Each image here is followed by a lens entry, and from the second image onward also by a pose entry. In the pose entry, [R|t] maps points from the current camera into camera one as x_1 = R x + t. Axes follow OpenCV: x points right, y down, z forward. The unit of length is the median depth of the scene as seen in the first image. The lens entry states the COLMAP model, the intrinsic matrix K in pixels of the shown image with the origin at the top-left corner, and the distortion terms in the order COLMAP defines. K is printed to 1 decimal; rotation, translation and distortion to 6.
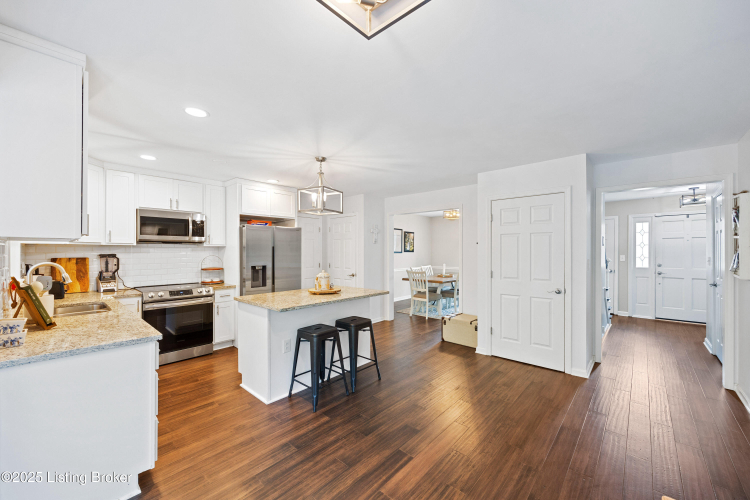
lens RADIAL K [[294.8, 0, 377.6], [0, 294.8, 251.3], [0, 0, 1]] dist [0.000689, 0.000004]
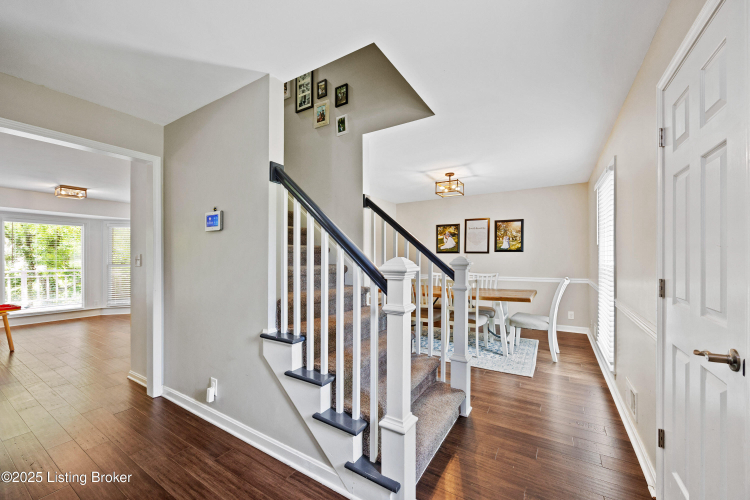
lens RADIAL K [[294.8, 0, 372.5], [0, 294.8, 253.3], [0, 0, 1]] dist [0.000689, 0.000004]
pose [[0.165704, -0.004487, -0.986165, 1.668645], [-0.001310, 0.999988, -0.004770, 0.022590], [0.986175, 0.002082, 0.165696, 1.474299]]
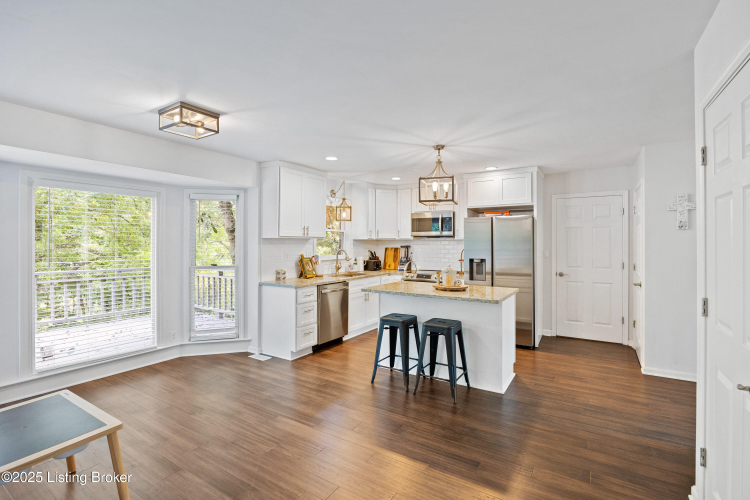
lens RADIAL K [[349.8, 0, 374.2], [0, 349.8, 242.0], [0, 0, 1]] dist [0.000177, 0.000051]
pose [[0.170777, -0.003386, -0.985304, 0.787598], [-0.003487, 0.999986, -0.004041, -0.000683], [0.985303, 0.004126, 0.170763, 0.534045]]
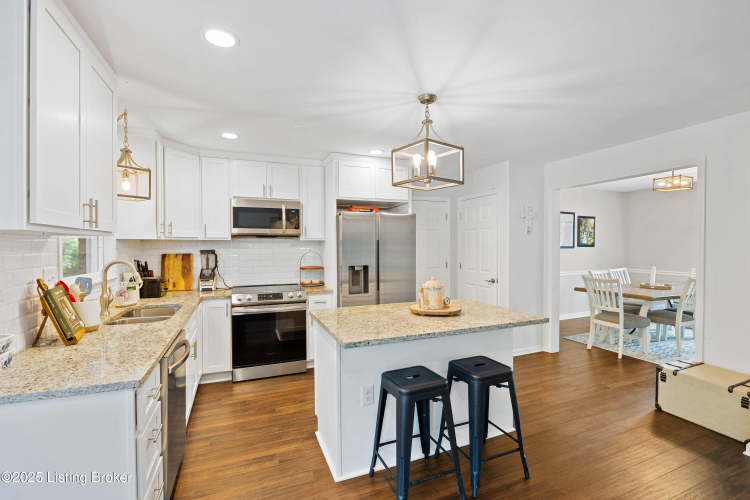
lens RADIAL K [[337.0, 0, 380.0], [0, 337.0, 251.1], [0, 0, 1]] dist [-0.018224, -0.000026]
pose [[0.904352, 0.004712, -0.426762, 0.019002], [0.002429, 0.999866, 0.016187, -0.002332], [0.426782, -0.015676, 0.904219, 0.276299]]
